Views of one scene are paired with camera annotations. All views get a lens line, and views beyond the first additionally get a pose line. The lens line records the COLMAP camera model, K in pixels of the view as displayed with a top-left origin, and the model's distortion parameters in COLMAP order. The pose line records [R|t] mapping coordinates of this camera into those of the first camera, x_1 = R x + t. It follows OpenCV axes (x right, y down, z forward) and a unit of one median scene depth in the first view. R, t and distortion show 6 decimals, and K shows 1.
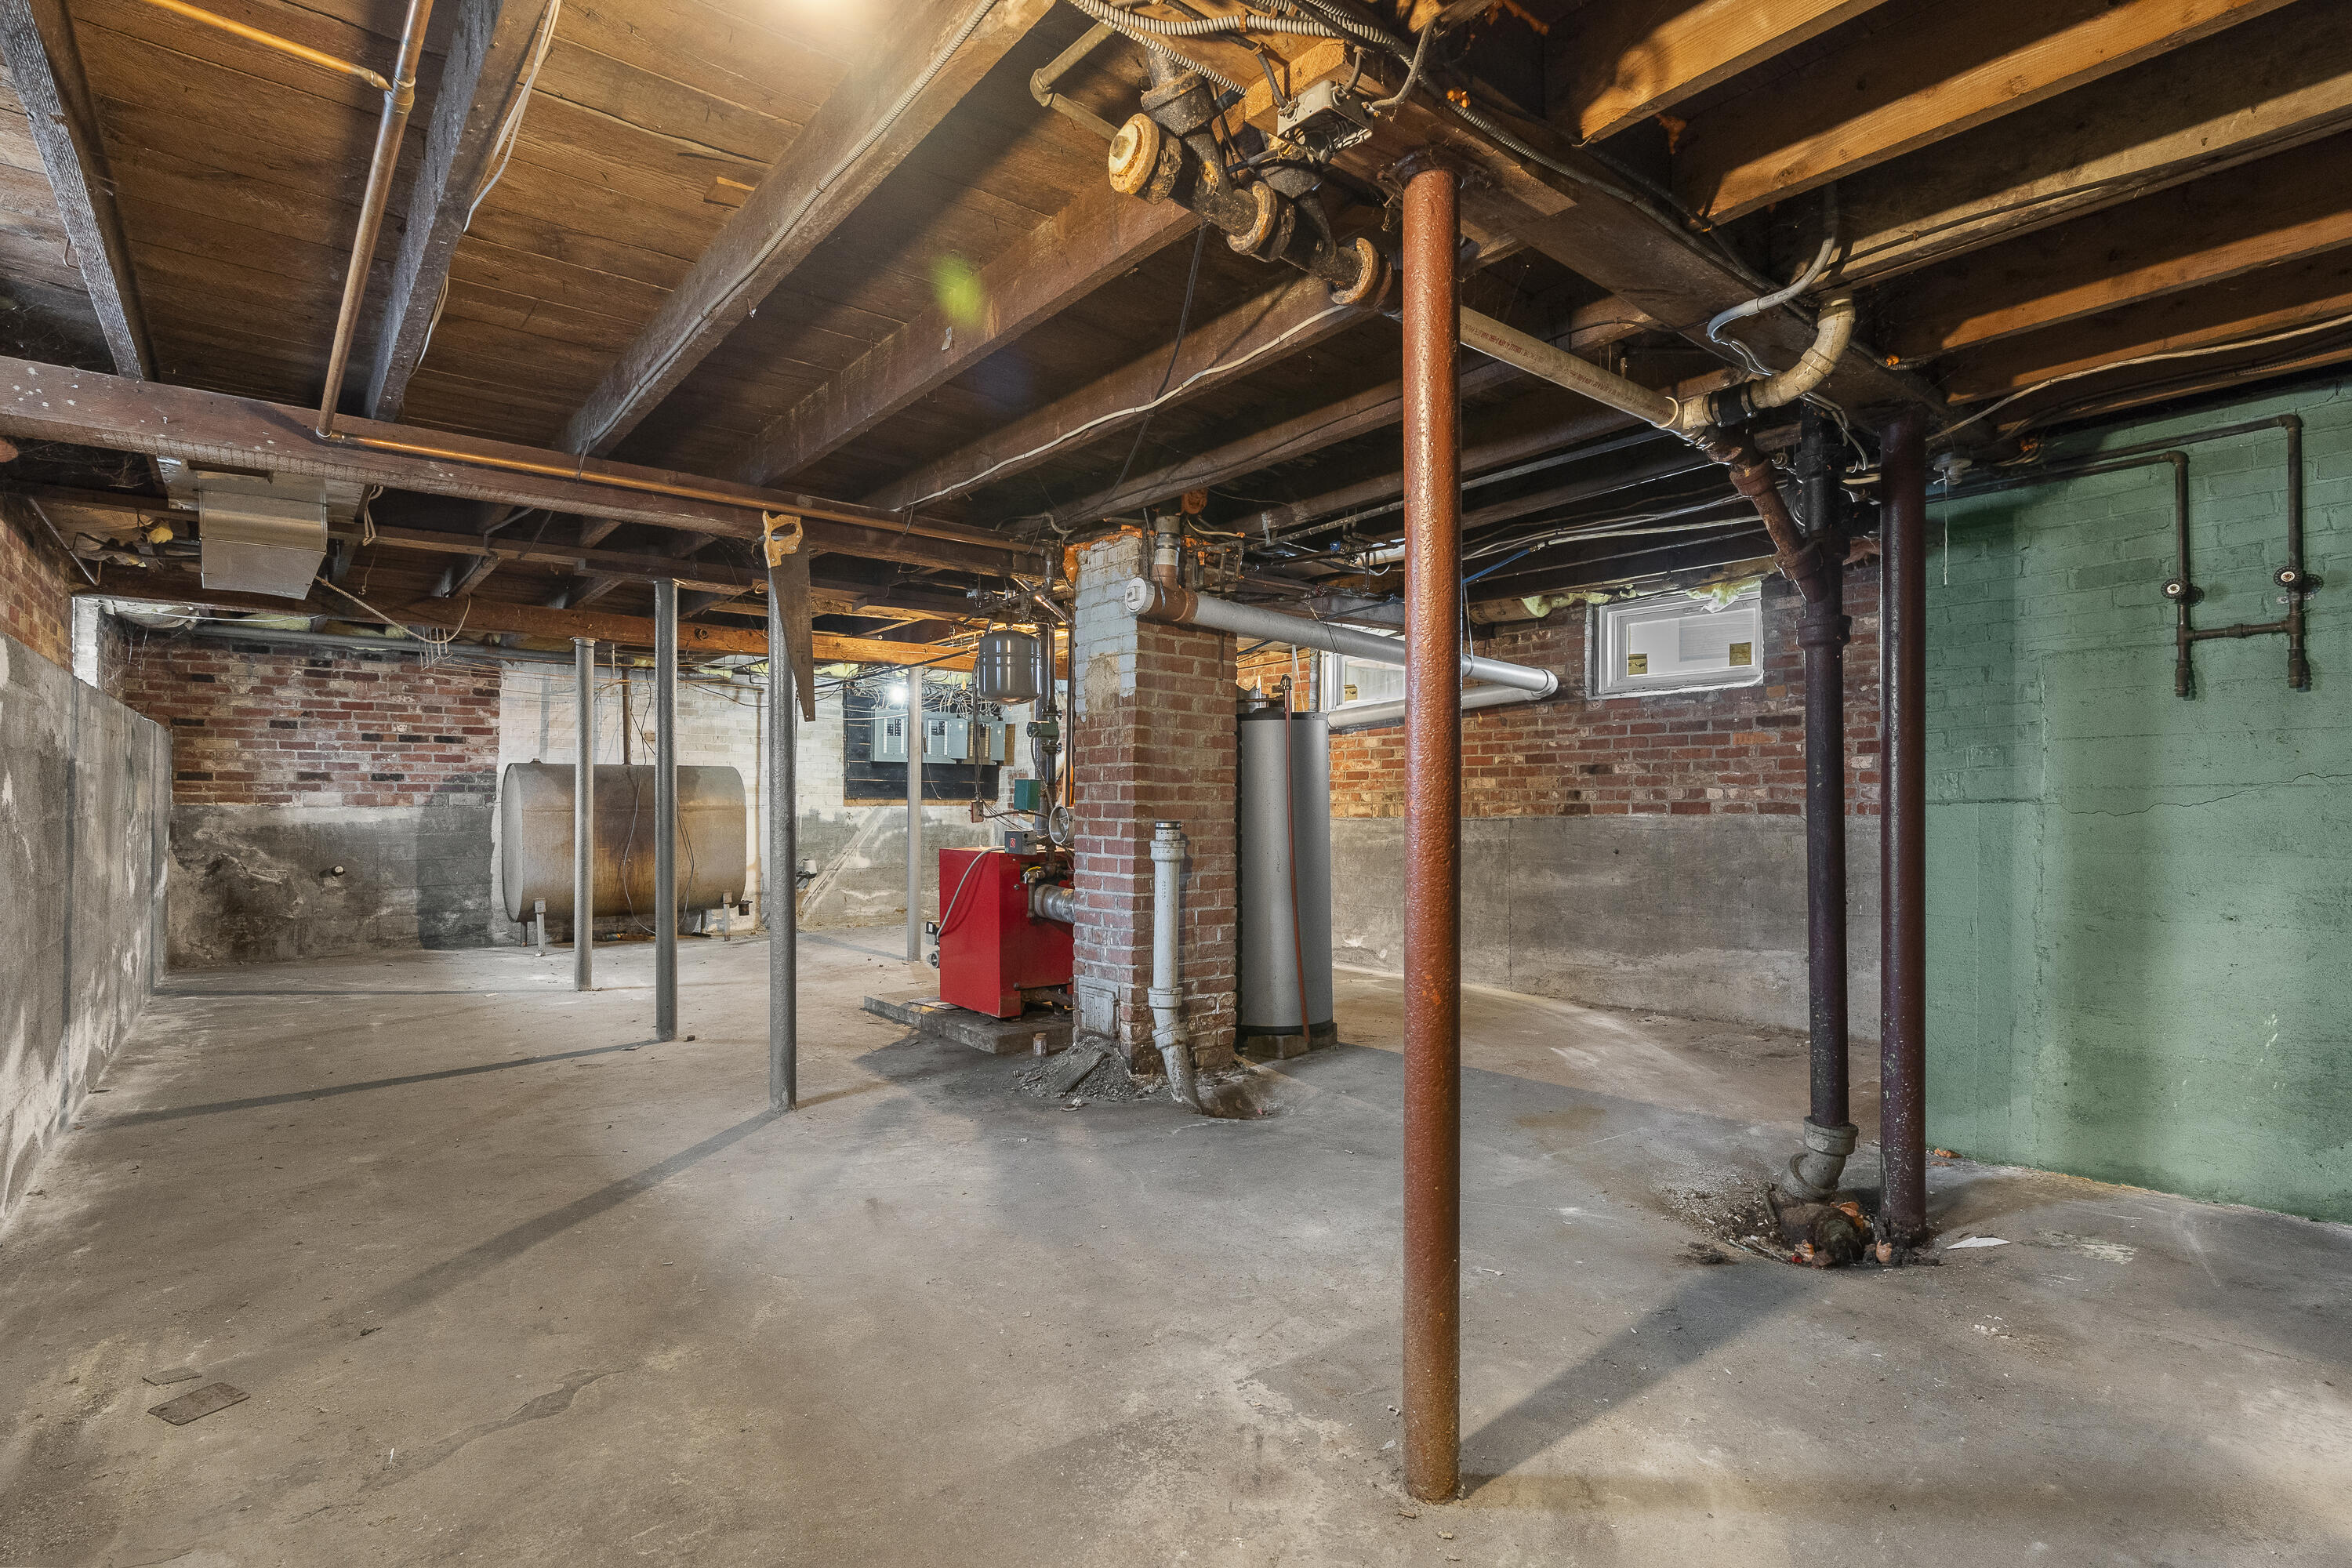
lens RADIAL K [[1150.3, 0, 1162.7], [0, 1150.3, 789.2], [0, 0, 1]] dist [-0.004961, 0.000295]
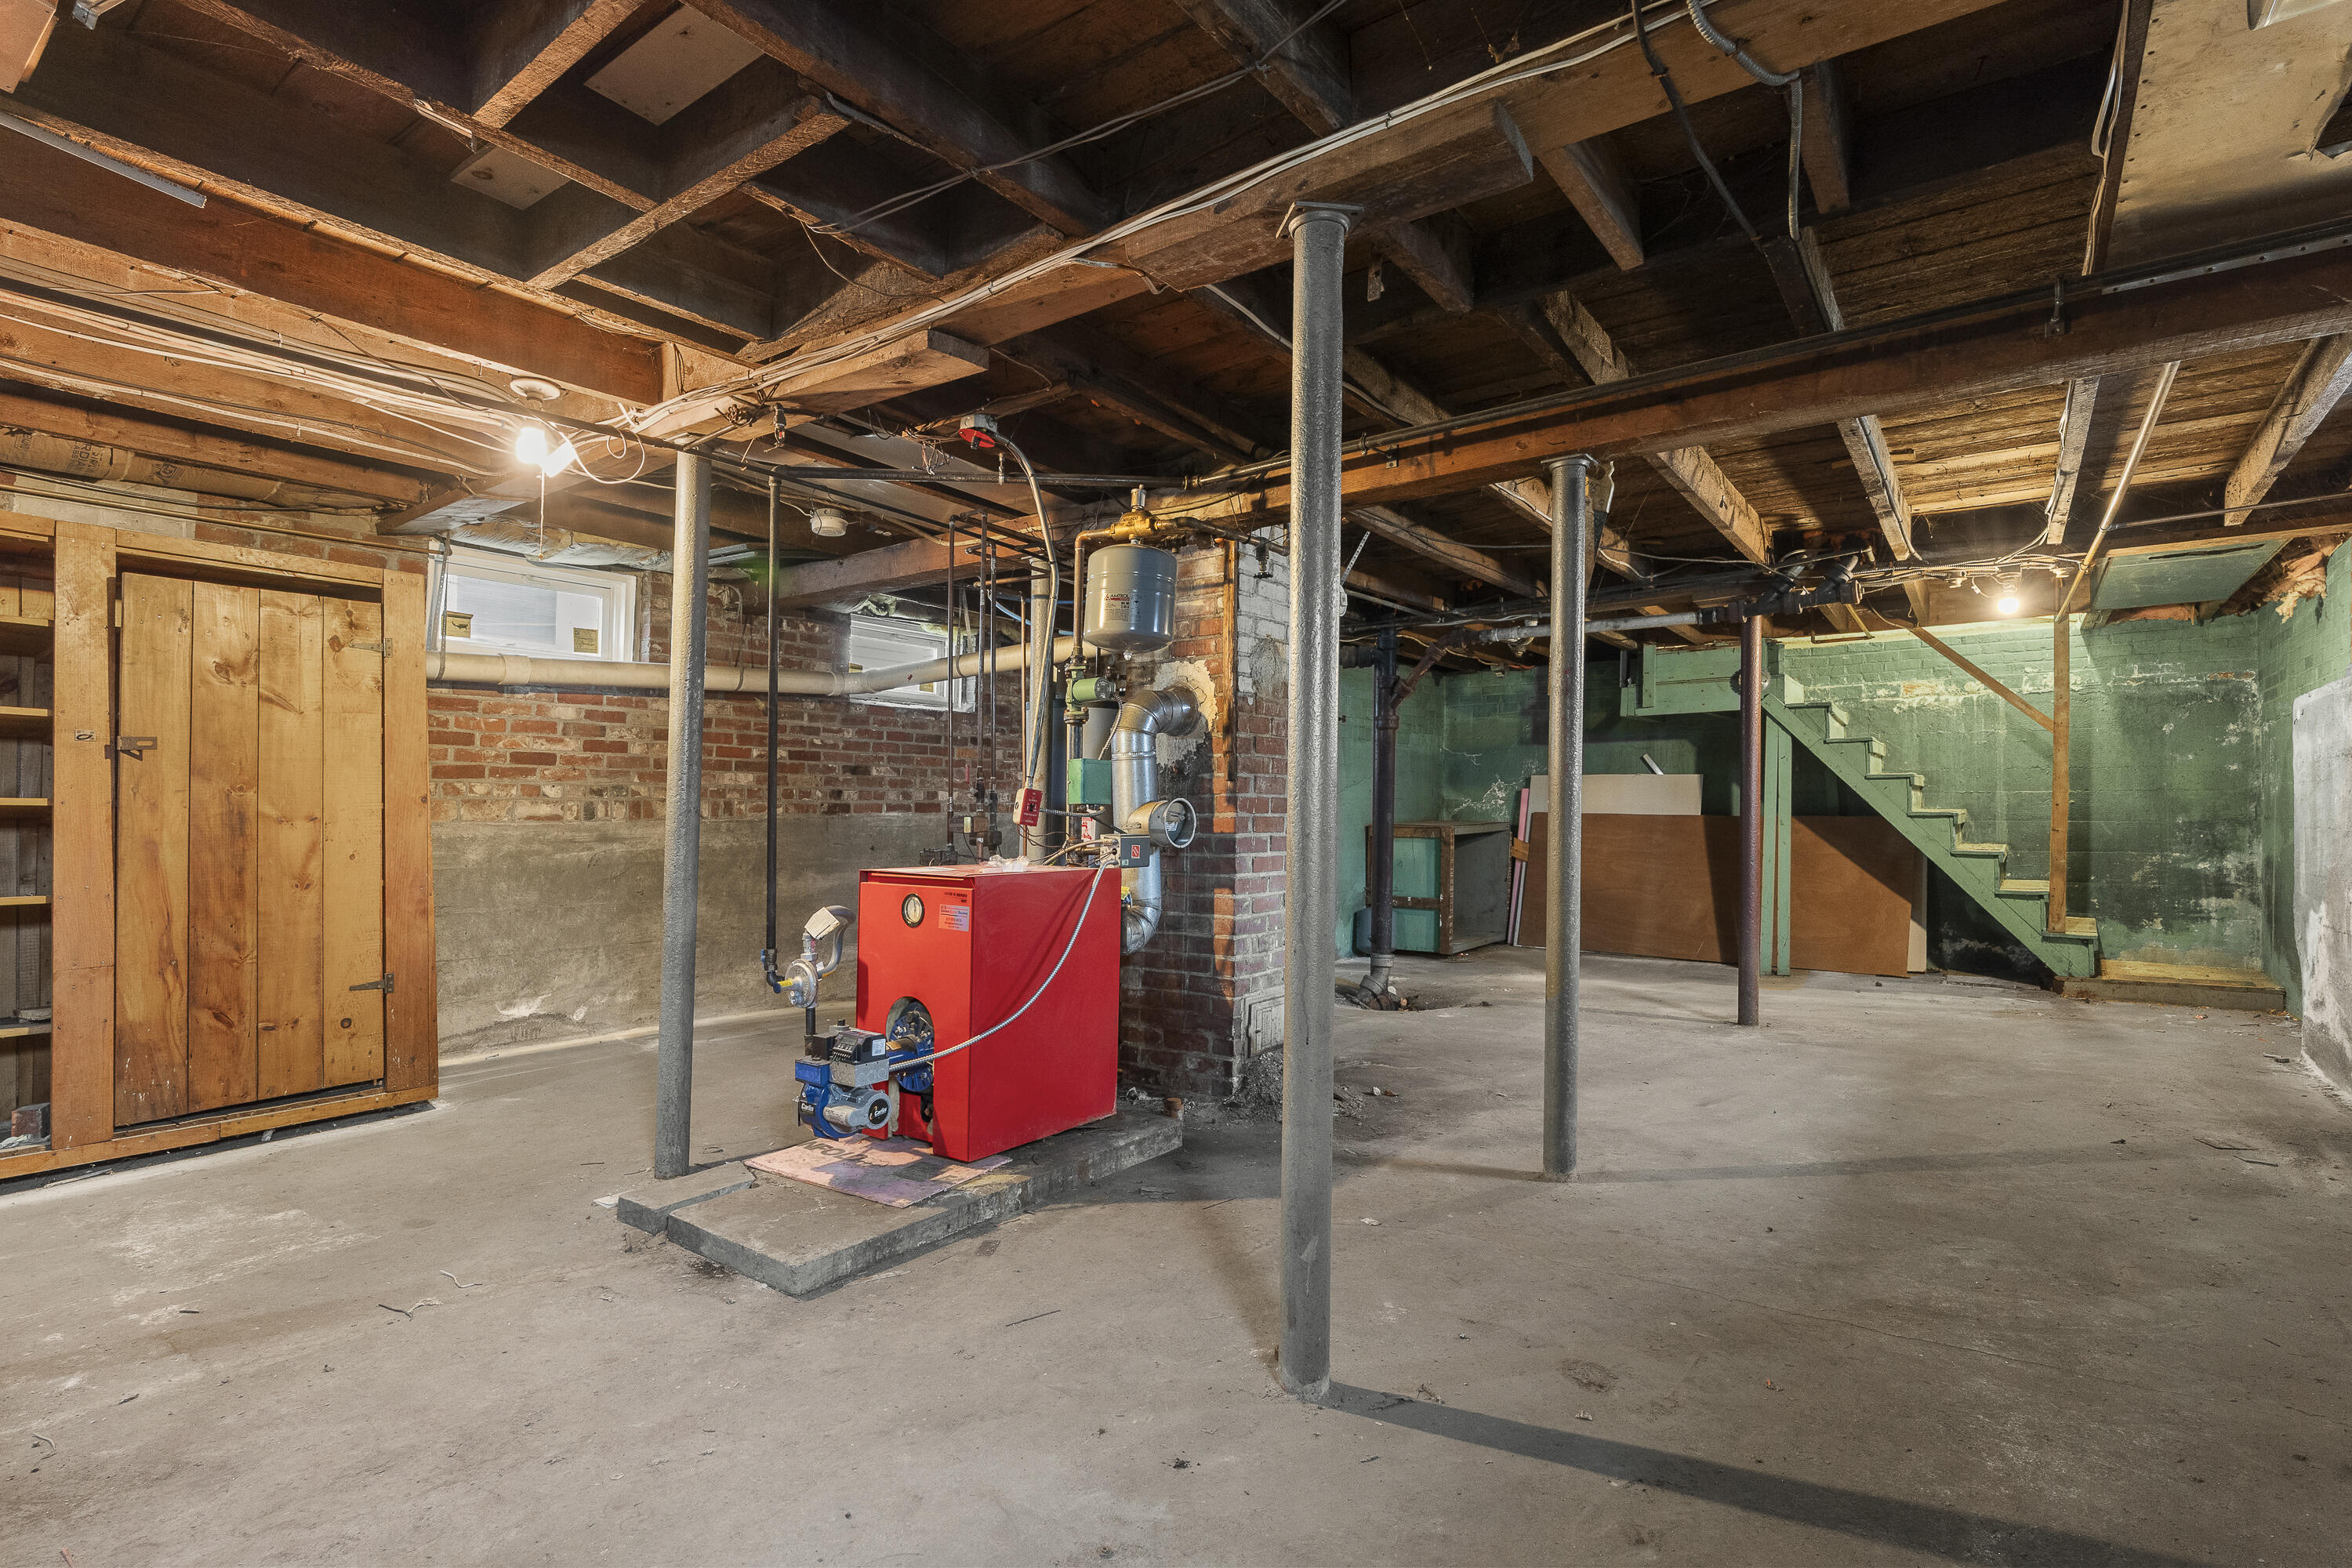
lens RADIAL K [[1150.3, 0, 1158.7], [0, 1150.3, 804.5], [0, 0, 1]] dist [-0.004961, 0.000295]
pose [[-0.270758, 0.007633, 0.962617, -0.707399], [-0.011265, 0.999875, -0.011097, 0.022448], [-0.962582, -0.013849, -0.270638, 1.030274]]
